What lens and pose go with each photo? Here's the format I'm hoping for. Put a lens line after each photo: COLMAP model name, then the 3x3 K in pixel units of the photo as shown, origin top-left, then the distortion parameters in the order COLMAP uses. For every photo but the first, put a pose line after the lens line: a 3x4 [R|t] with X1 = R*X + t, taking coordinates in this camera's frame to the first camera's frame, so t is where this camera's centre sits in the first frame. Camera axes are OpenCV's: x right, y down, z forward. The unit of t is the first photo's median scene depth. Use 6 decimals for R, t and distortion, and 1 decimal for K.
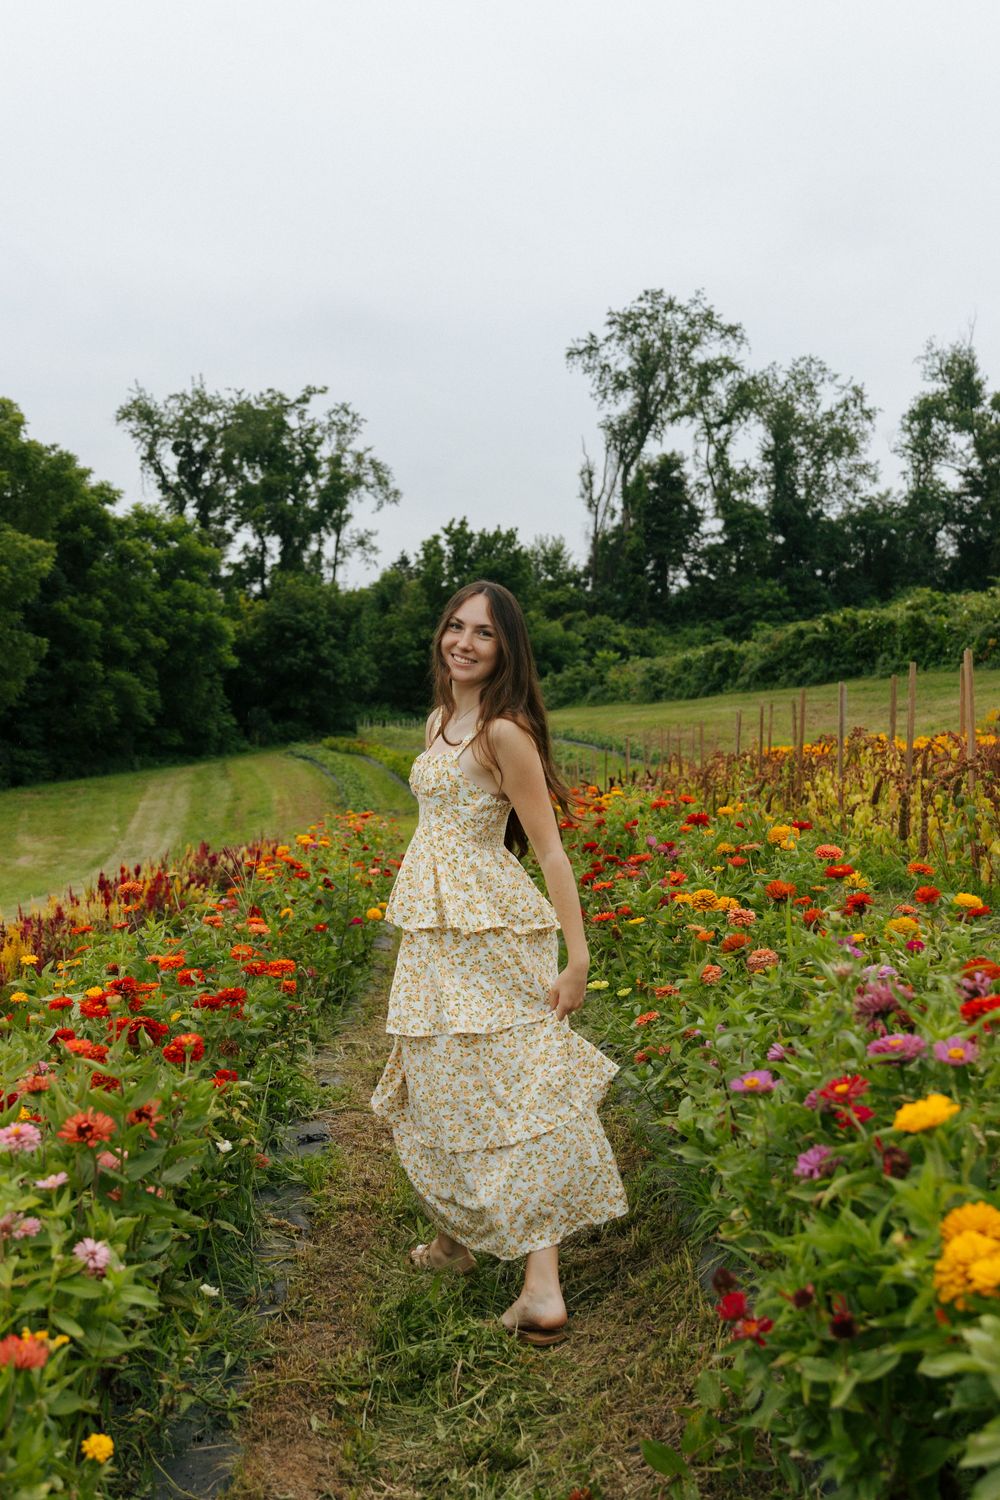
lens RADIAL K [[1620.9, 0, 492.0], [0, 1620.9, 793.8], [0, 0, 1]] dist [-0.013982, 0.011650]
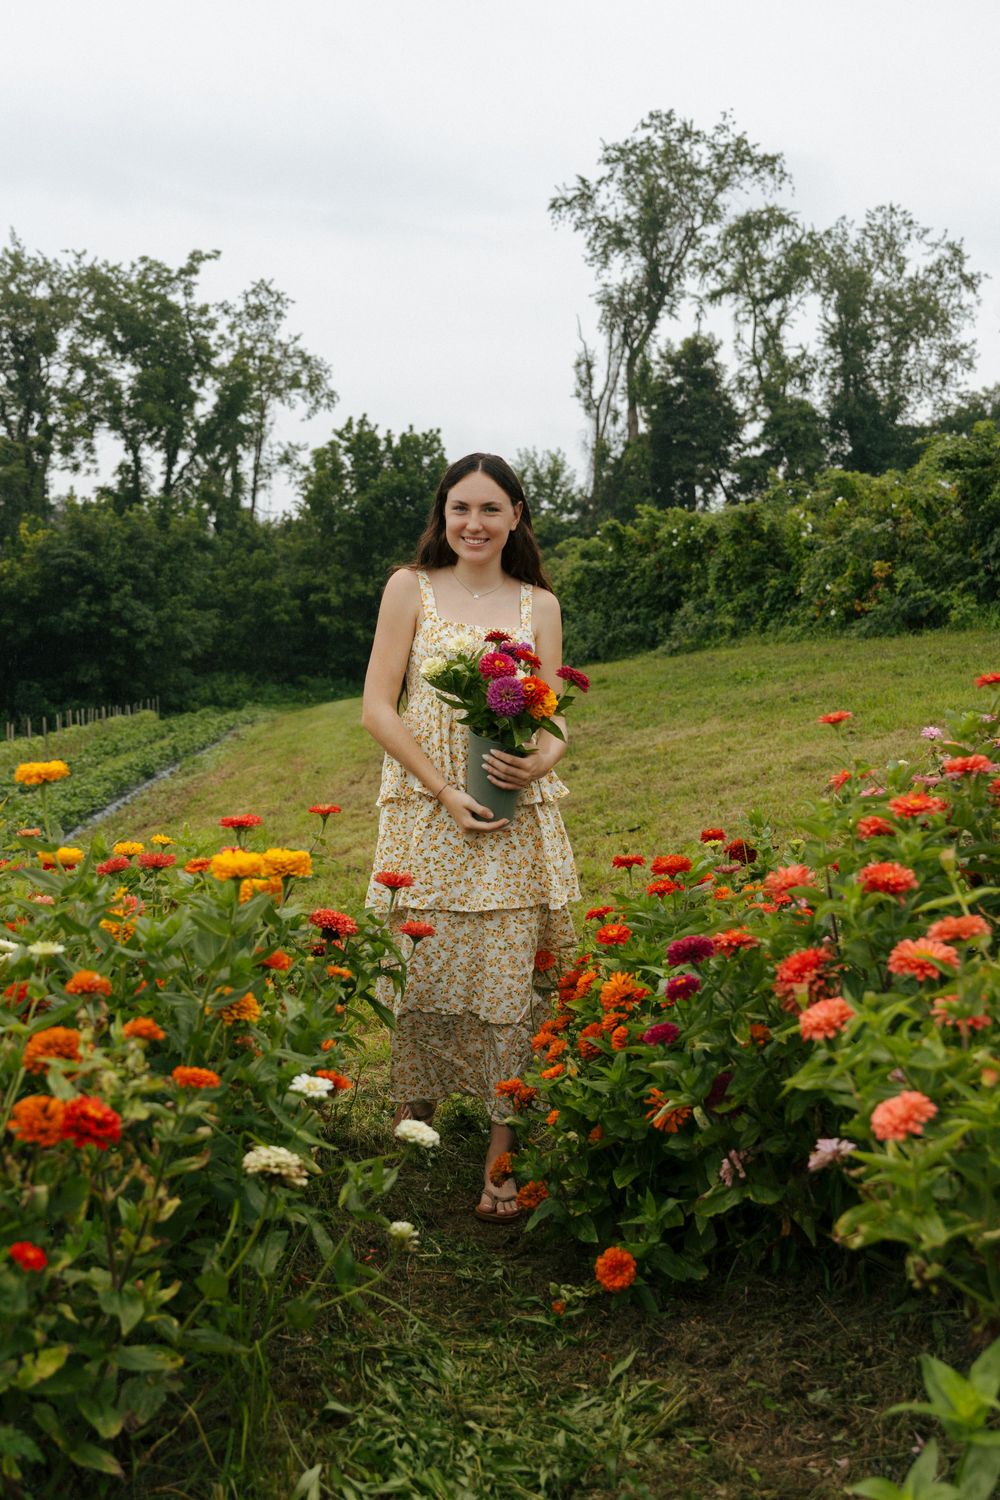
lens RADIAL K [[1620.9, 0, 492.0], [0, 1620.9, 793.8], [0, 0, 1]] dist [-0.013982, 0.011650]
pose [[0.994039, 0.006070, -0.108856, 0.099442], [-0.002599, 0.999485, 0.031998, -0.019902], [0.108994, -0.031524, 0.993542, 0.229748]]
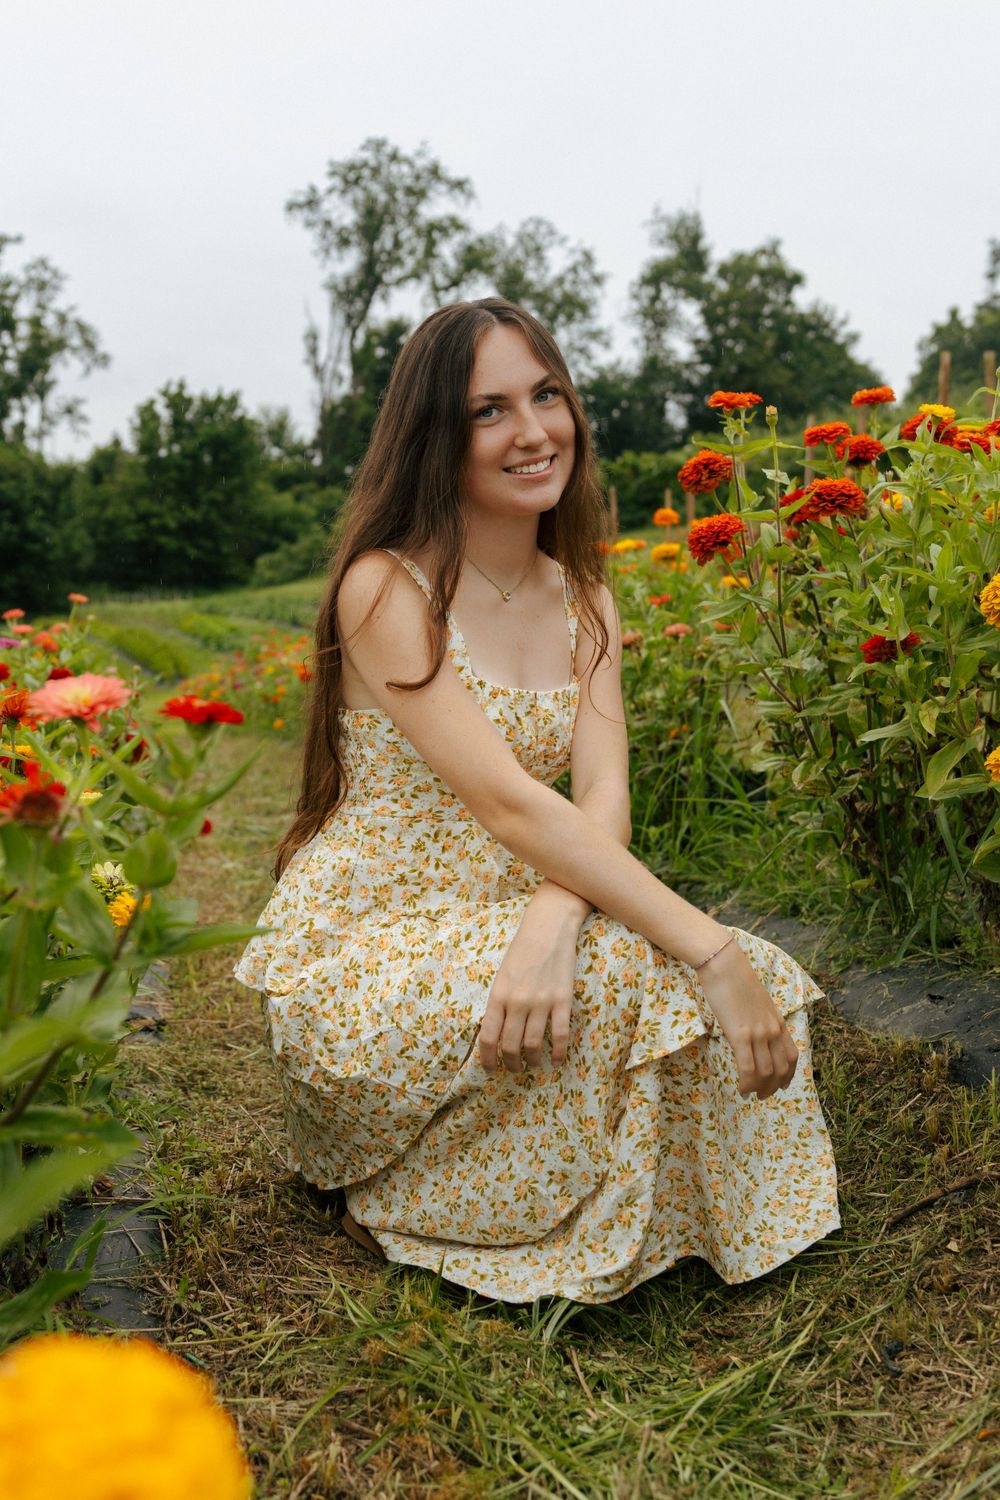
lens RADIAL K [[1583.5, 0, 483.4], [0, 1583.5, 768.5], [0, 0, 1]] dist [0.001257, 0.003011]
pose [[0.985565, -0.037061, 0.165192, -0.004388], [0.027954, 0.997976, 0.057122, 0.003214], [-0.166975, -0.051680, 0.984606, 0.060256]]
